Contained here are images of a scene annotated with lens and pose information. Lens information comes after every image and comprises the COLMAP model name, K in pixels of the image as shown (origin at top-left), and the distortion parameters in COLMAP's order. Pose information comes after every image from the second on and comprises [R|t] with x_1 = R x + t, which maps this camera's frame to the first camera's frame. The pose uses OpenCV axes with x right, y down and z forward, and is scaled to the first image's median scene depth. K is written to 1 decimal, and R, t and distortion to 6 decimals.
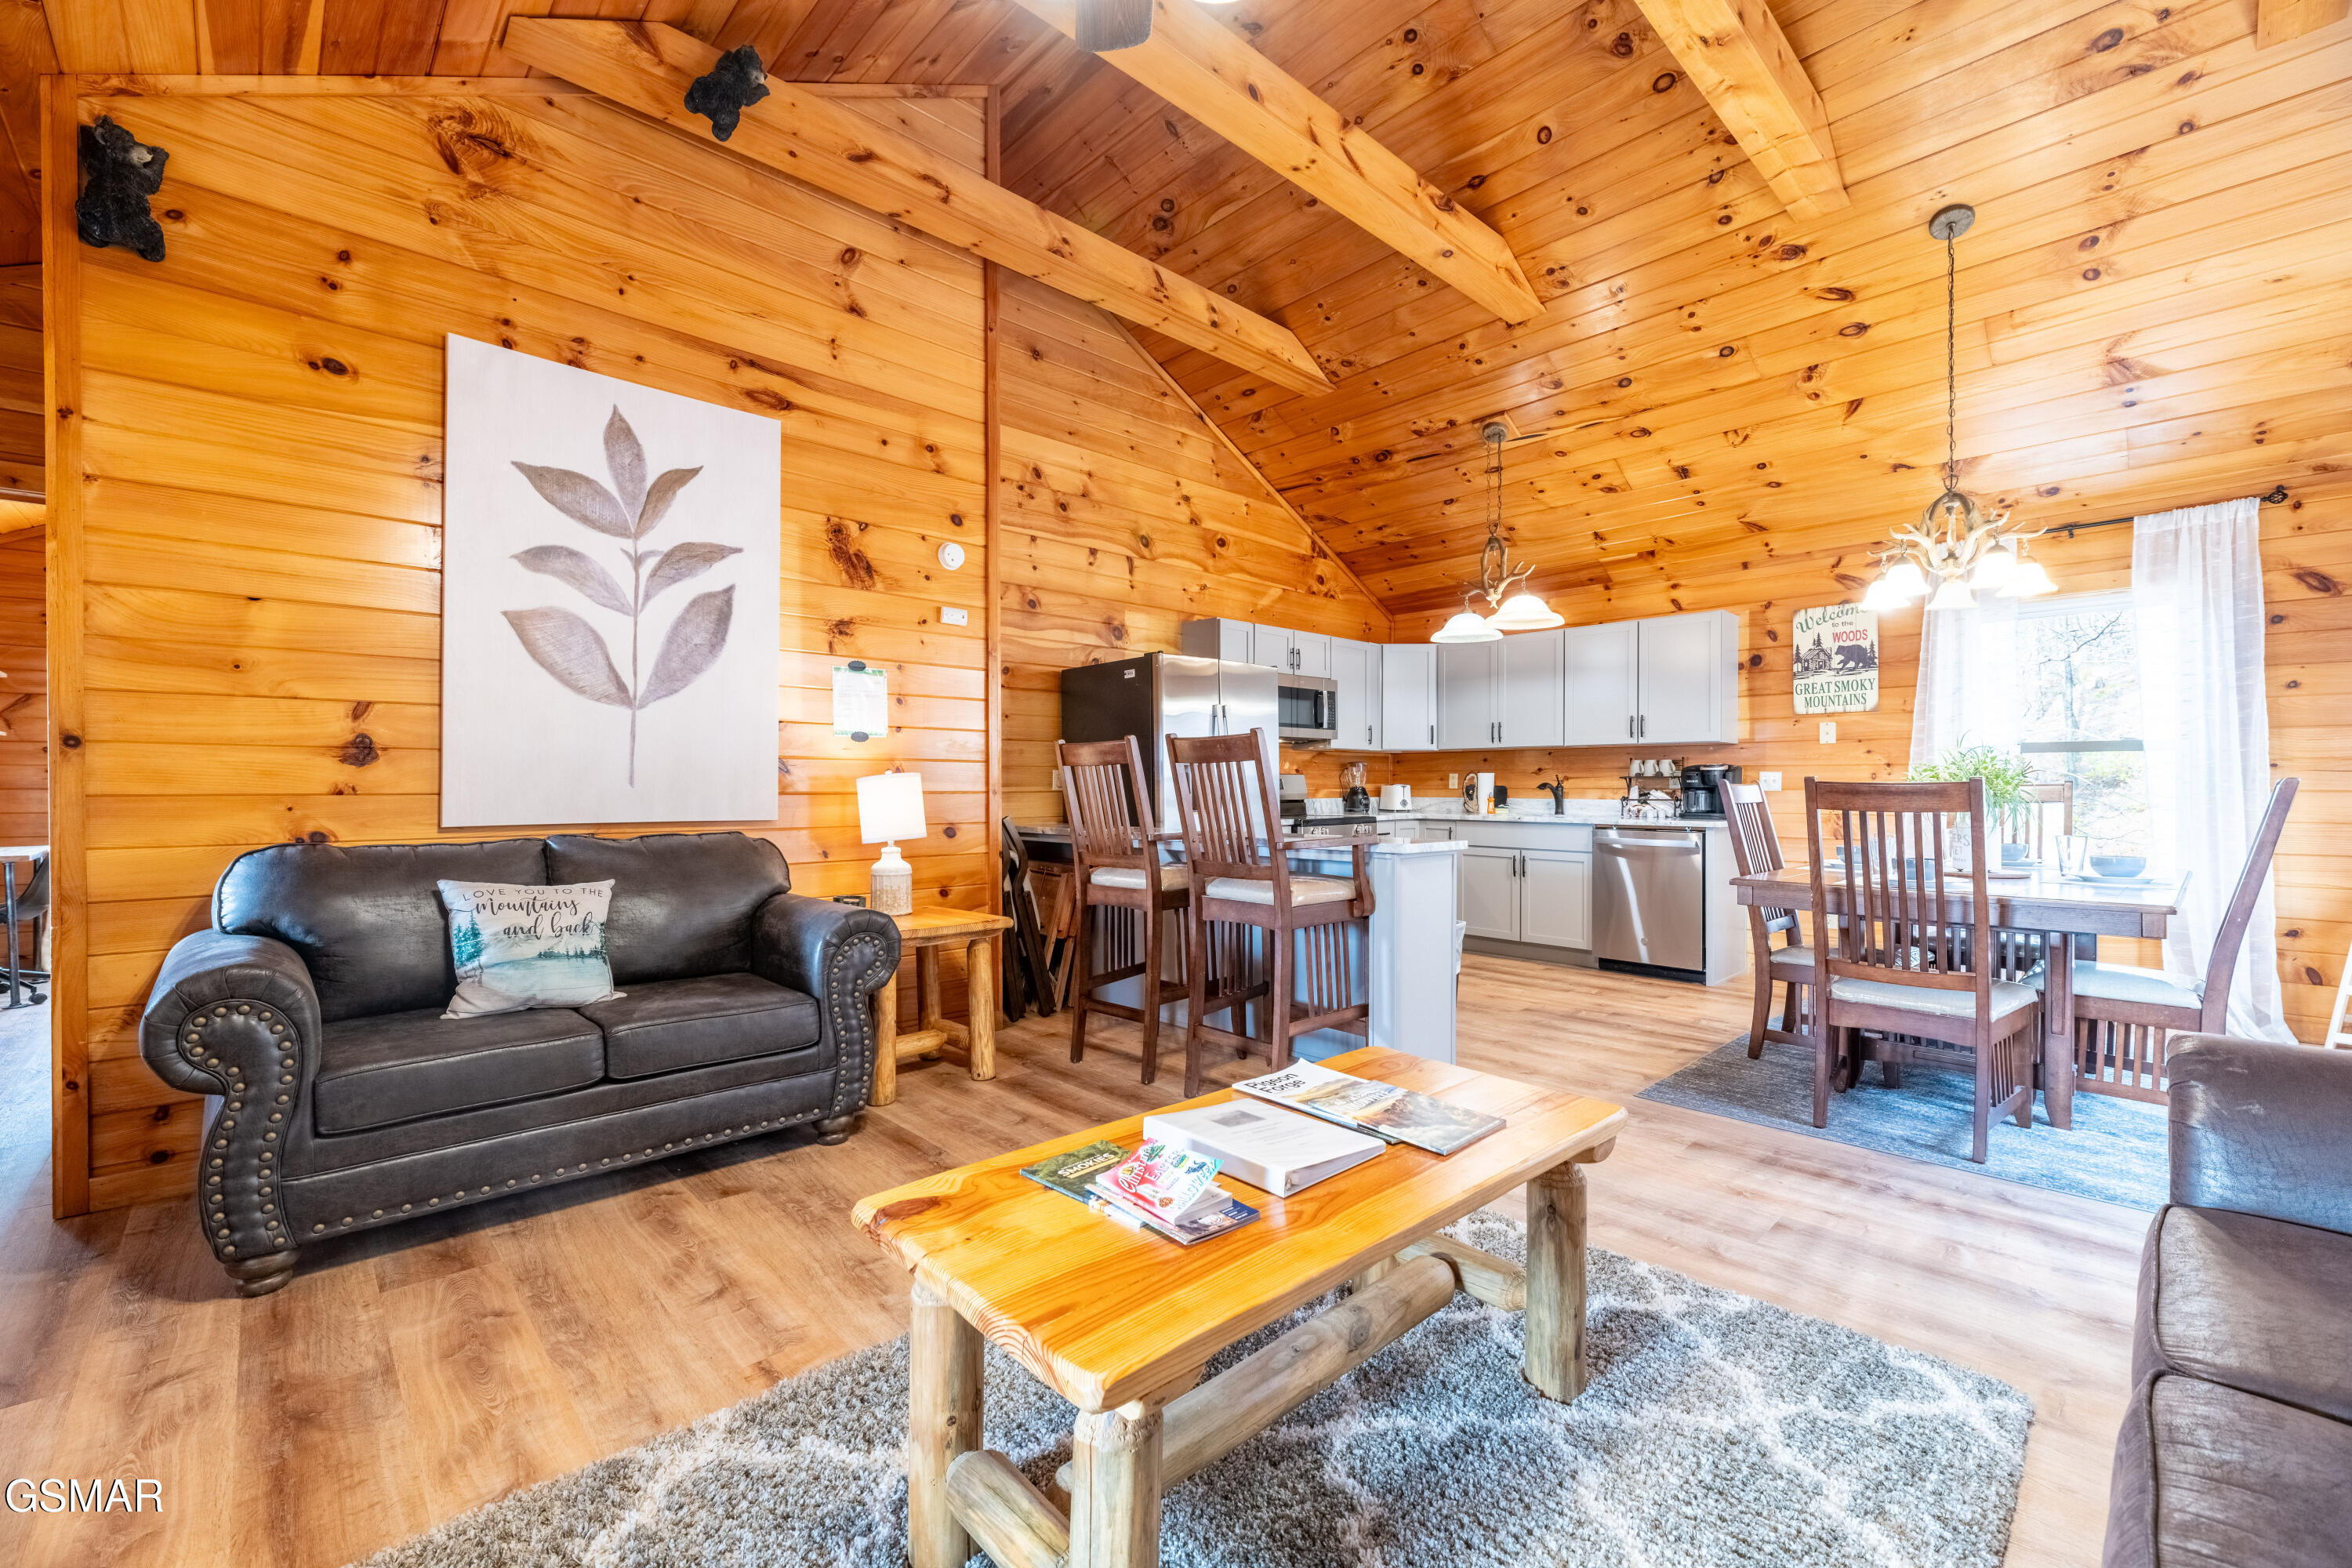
lens RADIAL K [[966.3, 0, 1175.5], [0, 966.3, 783.3], [0, 0, 1]] dist [0.001610, -0.003544]
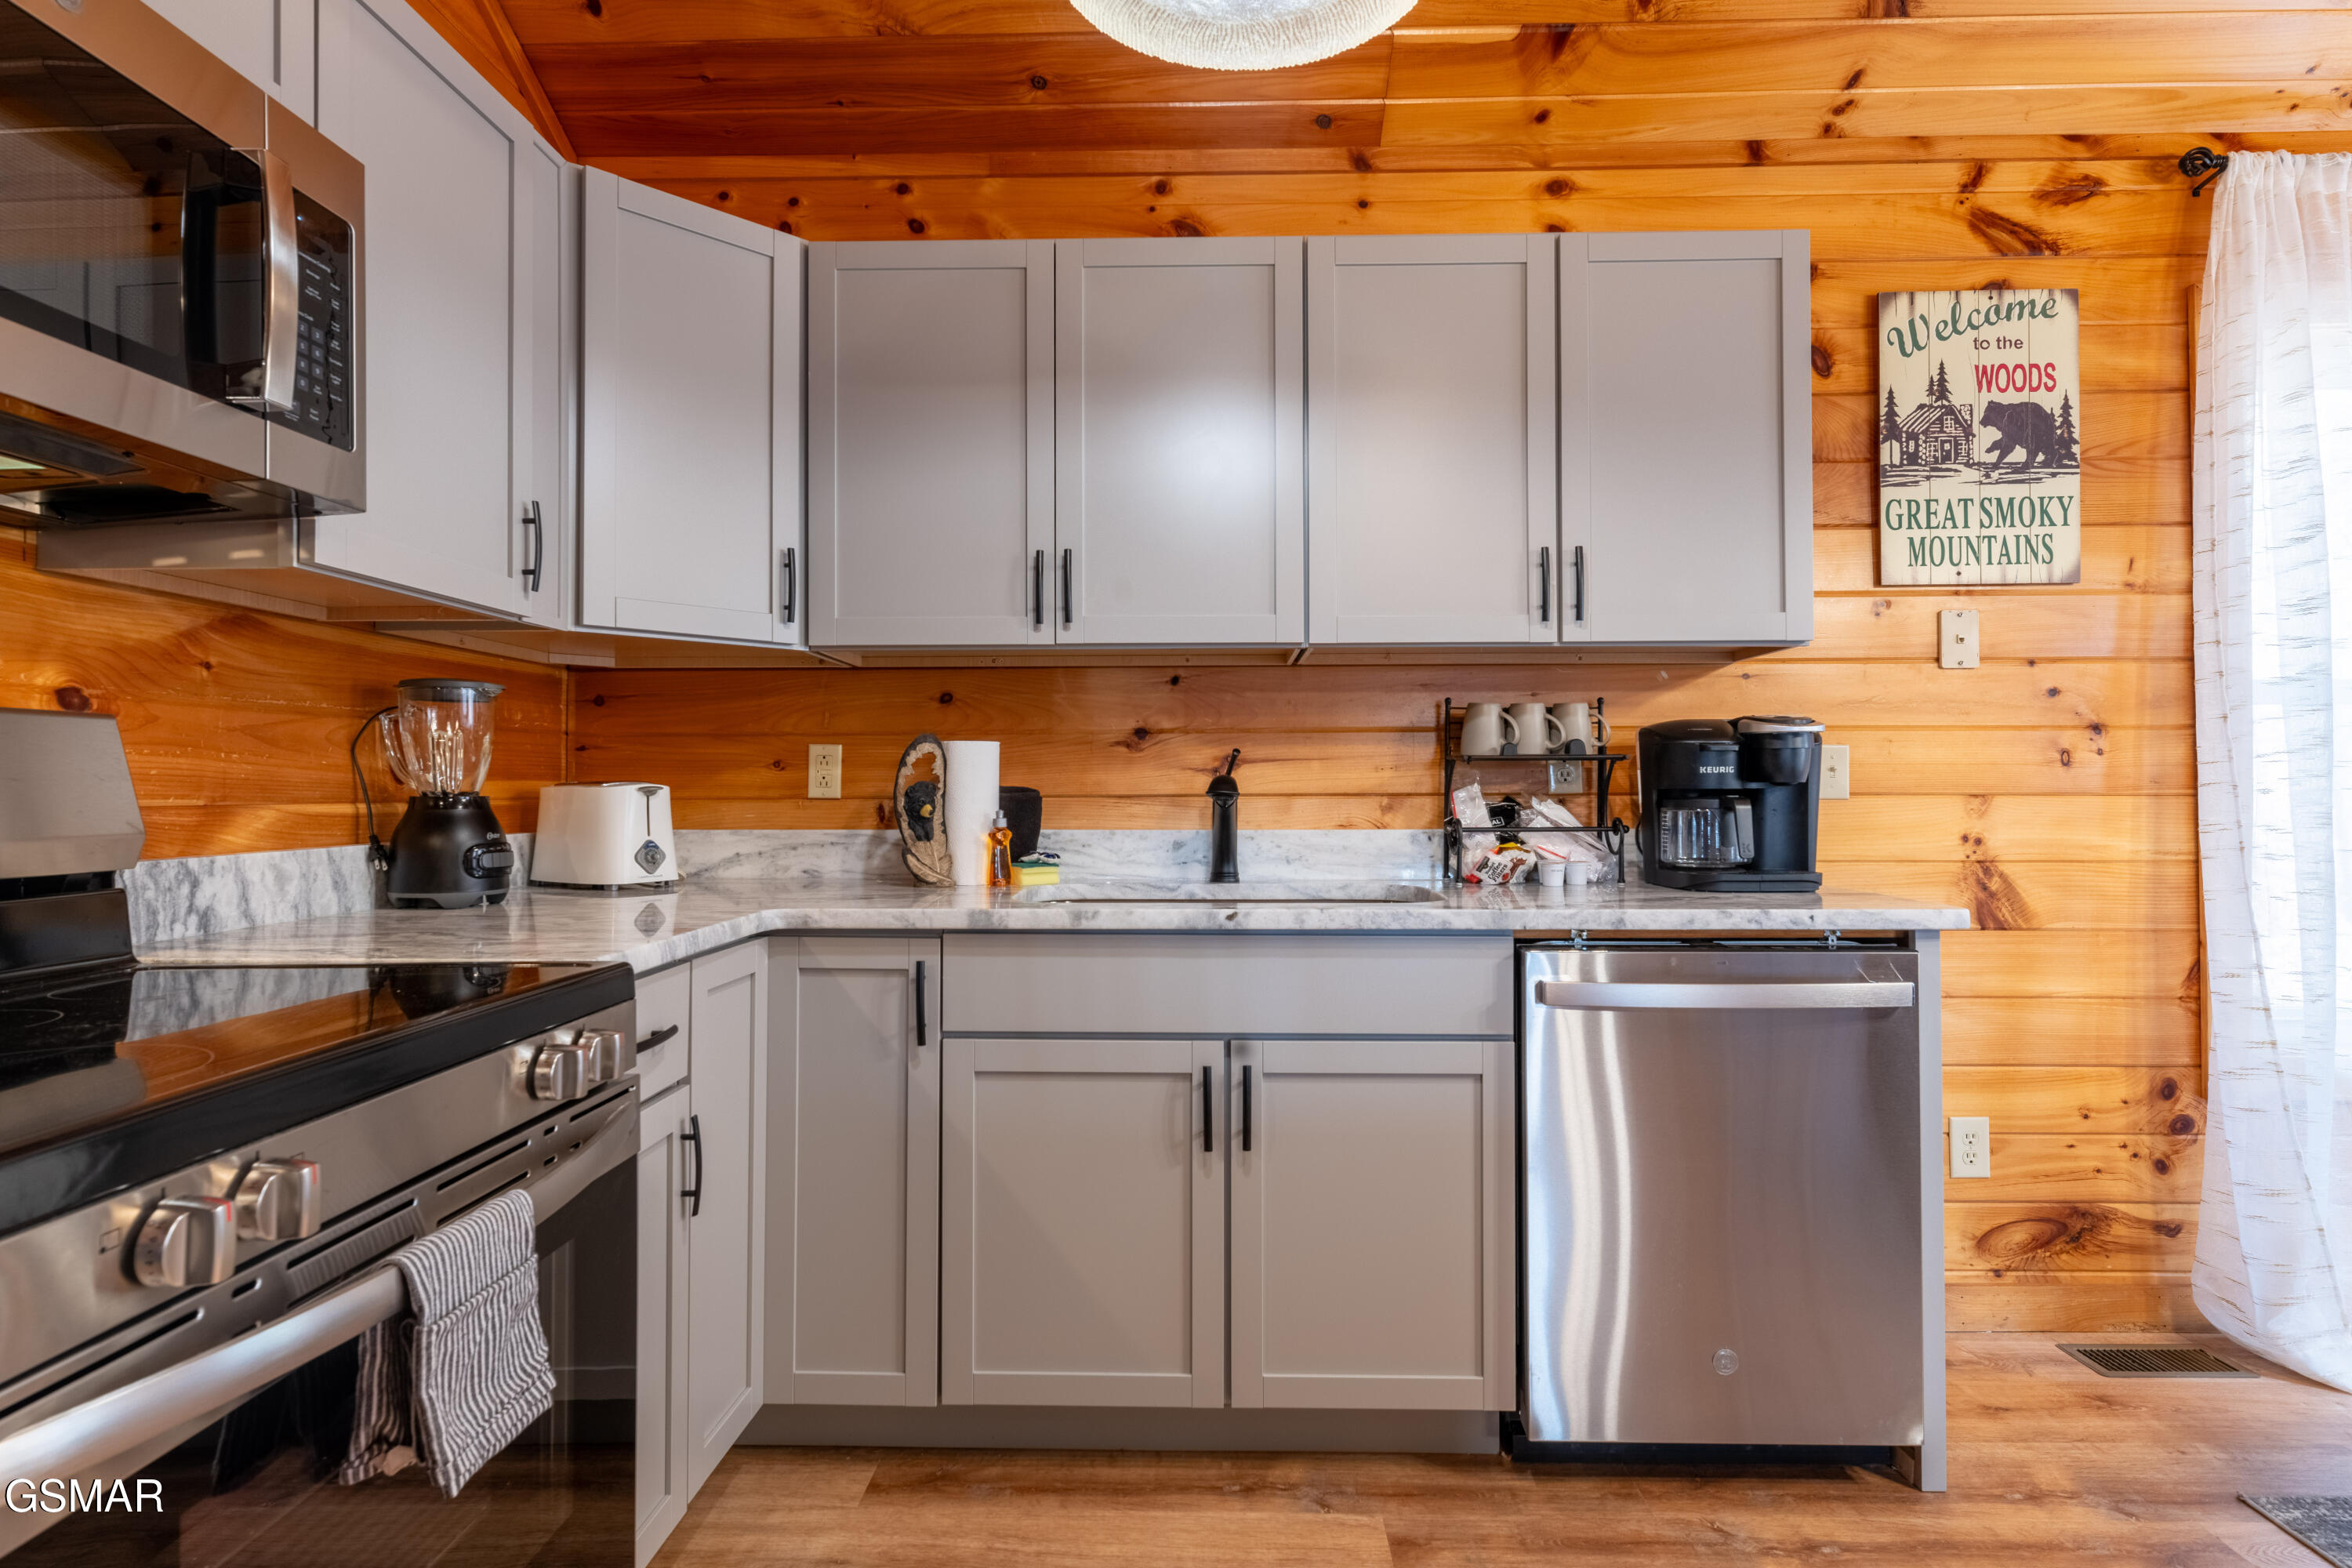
lens RADIAL K [[1223.7, 0, 1171.5], [0, 1223.7, 782.5], [0, 0, 1]] dist [0.002781, -0.001546]
pose [[0.708916, 0.006409, 0.705263, 0.145027], [0.001391, 0.999944, -0.010484, 0.006564], [-0.705291, 0.008413, 0.708868, 0.922233]]
